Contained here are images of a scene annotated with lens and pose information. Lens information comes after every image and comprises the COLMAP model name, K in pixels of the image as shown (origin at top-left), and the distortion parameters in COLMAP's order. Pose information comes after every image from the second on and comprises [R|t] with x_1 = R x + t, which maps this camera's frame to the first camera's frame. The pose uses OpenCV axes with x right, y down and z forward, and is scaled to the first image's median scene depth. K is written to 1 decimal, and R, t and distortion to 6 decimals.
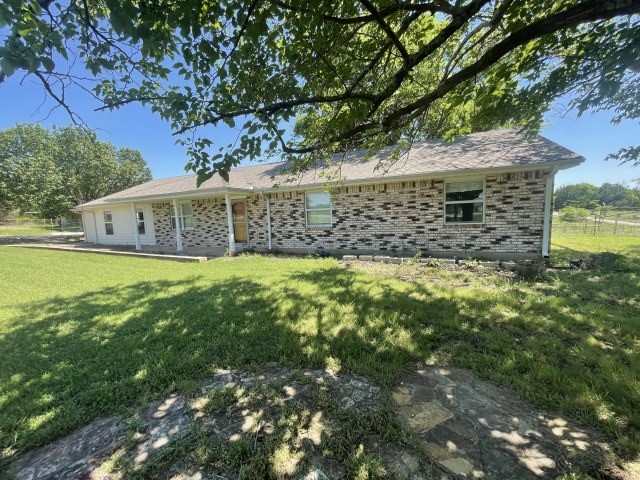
lens RADIAL K [[259.8, 0, 320.7], [0, 259.8, 241.5], [0, 0, 1]] dist [0.000701, 0.000378]
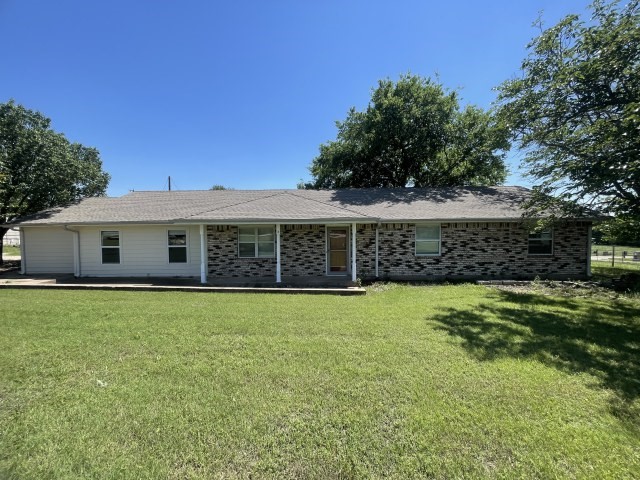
lens RADIAL K [[259.8, 0, 319.4], [0, 259.8, 245.4], [0, 0, 1]] dist [0.000701, 0.000378]
pose [[0.916237, 0.010678, 0.400495, -0.884614], [0.012857, 0.998346, -0.056032, -0.043914], [-0.400431, 0.056487, 0.914584, 0.151246]]
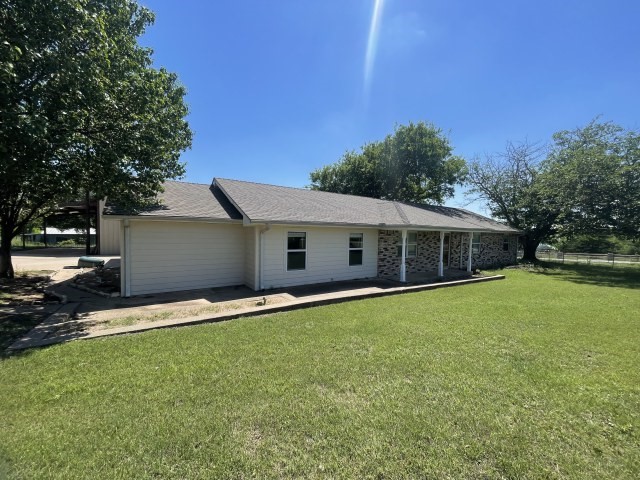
lens RADIAL K [[259.8, 0, 320.0], [0, 259.8, 236.8], [0, 0, 1]] dist [0.000701, 0.000378]
pose [[0.524670, 0.041022, 0.850317, -2.051054], [0.051136, 0.995516, -0.079579, -0.081351], [-0.849769, 0.085235, 0.520220, 0.968386]]
